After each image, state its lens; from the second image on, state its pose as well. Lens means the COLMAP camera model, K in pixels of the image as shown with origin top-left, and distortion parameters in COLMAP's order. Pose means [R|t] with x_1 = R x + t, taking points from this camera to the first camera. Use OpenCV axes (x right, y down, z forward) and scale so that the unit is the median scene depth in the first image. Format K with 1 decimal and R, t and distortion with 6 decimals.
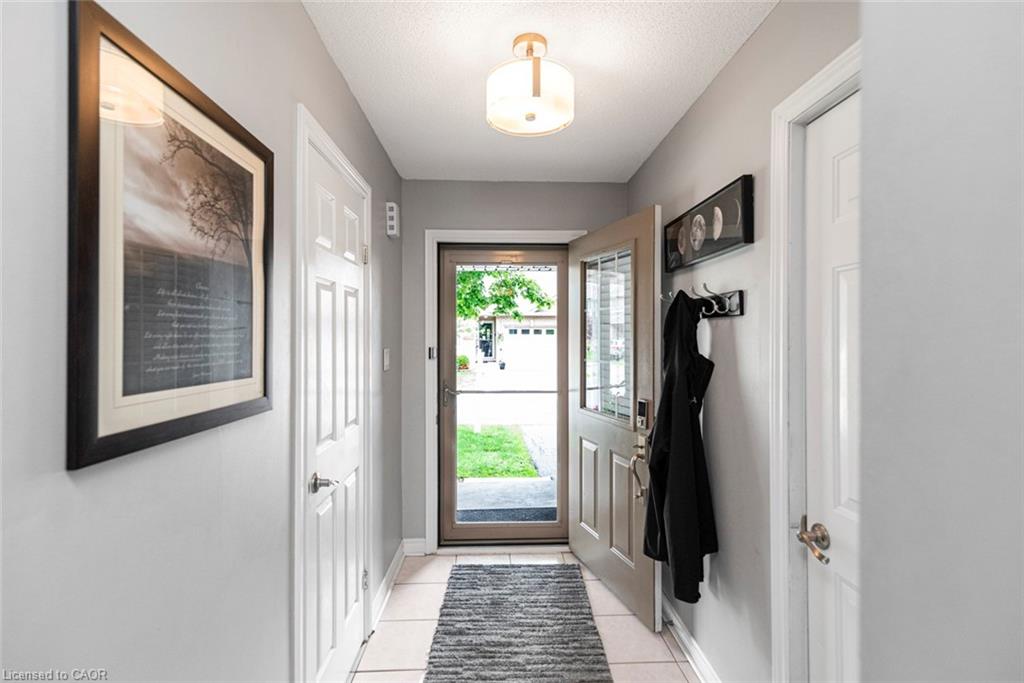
lens RADIAL K [[469.1, 0, 511.9], [0, 469.1, 337.8], [0, 0, 1]] dist [0.015888, -0.001479]
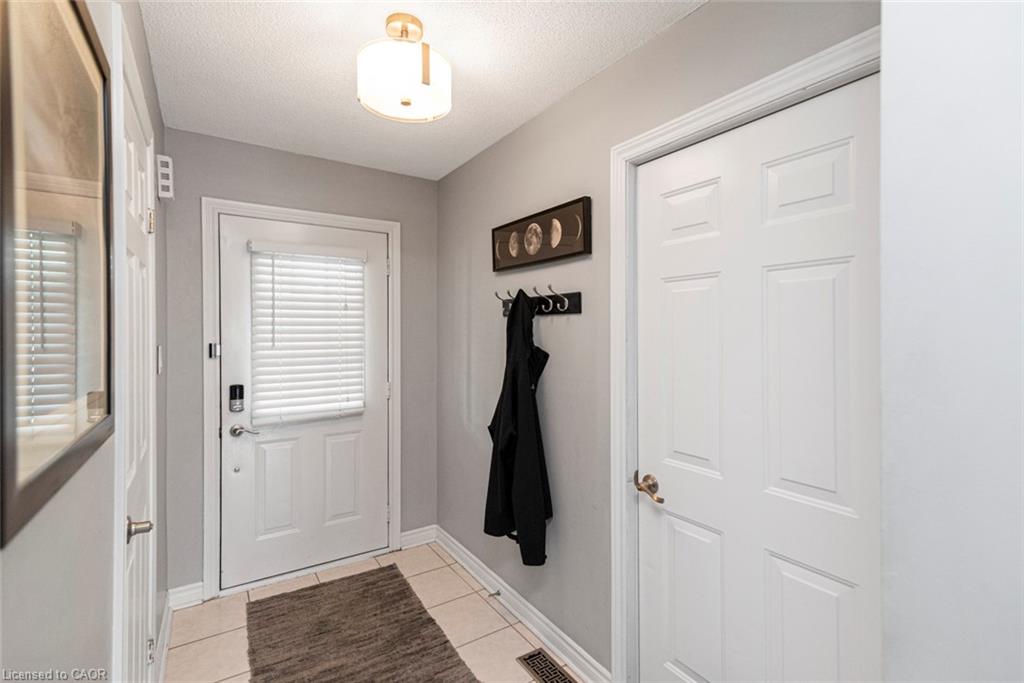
lens RADIAL K [[469.1, 0, 508.4], [0, 469.1, 333.8], [0, 0, 1]] dist [0.015888, -0.001479]
pose [[0.859974, 0.000657, 0.510338, -0.243996], [-0.001707, 0.999997, 0.001588, 0.002465], [-0.510335, -0.002237, 0.859973, 0.061517]]
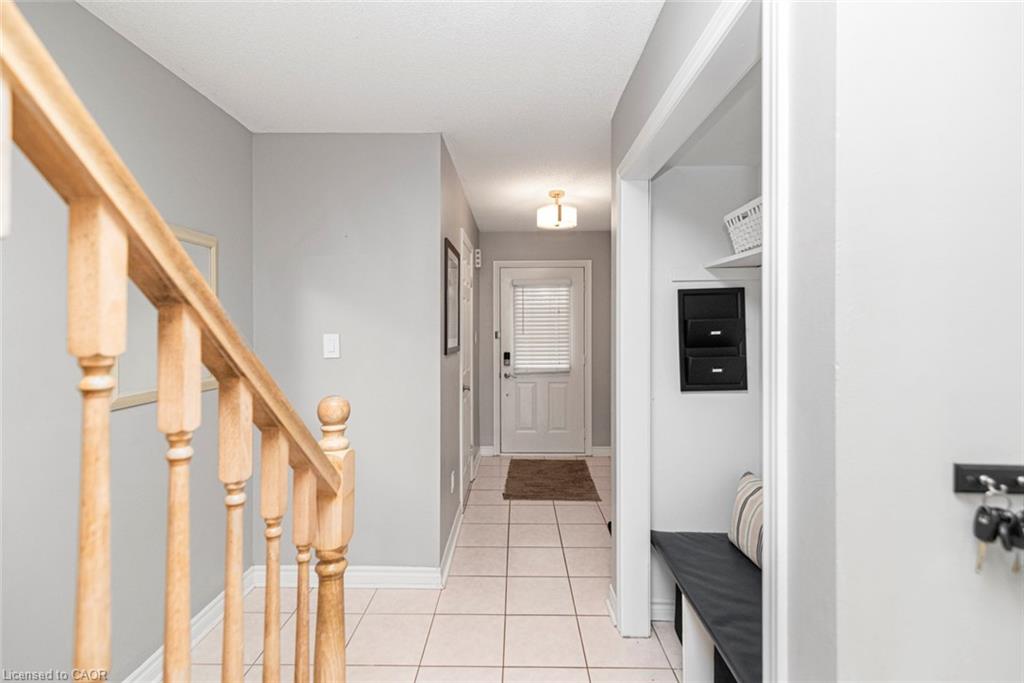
lens RADIAL K [[469.1, 0, 503.5], [0, 469.1, 319.4], [0, 0, 1]] dist [0.015888, -0.001479]
pose [[0.997567, -0.000891, -0.069704, -0.051725], [-0.000535, 0.999791, -0.020435, 0.019874], [0.069708, 0.020423, 0.997358, -1.099125]]
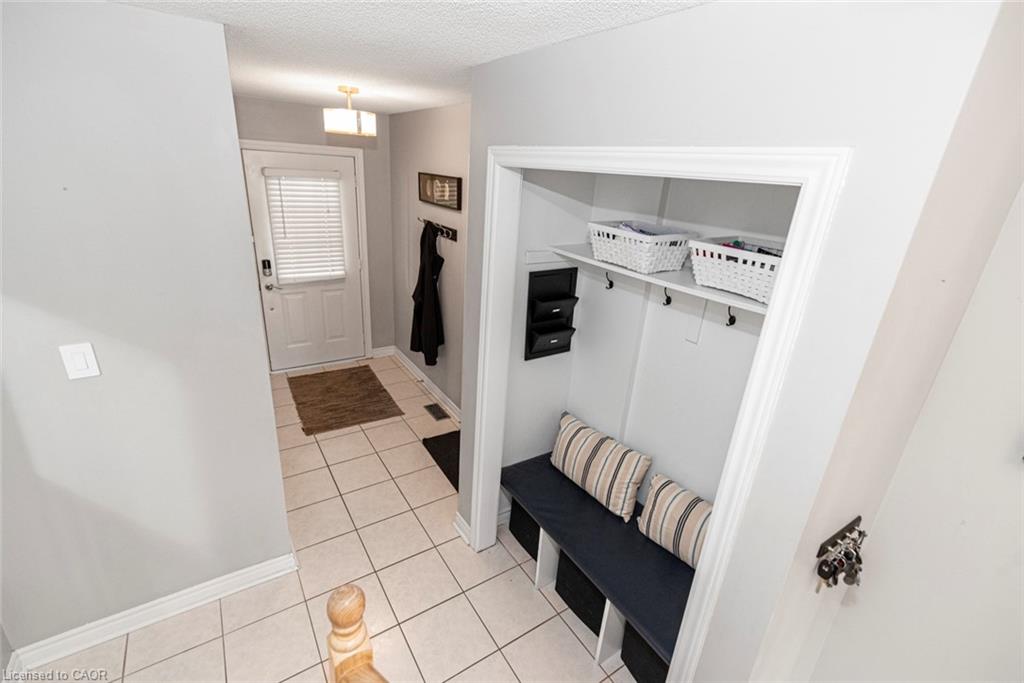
lens RADIAL K [[469.1, 0, 507.7], [0, 469.1, 336.7], [0, 0, 1]] dist [0.015888, -0.001479]
pose [[0.859768, -0.126850, 0.494680, -0.394790], [-0.059317, 0.937298, 0.343445, -0.354047], [-0.507229, -0.324626, 0.798334, -0.902046]]
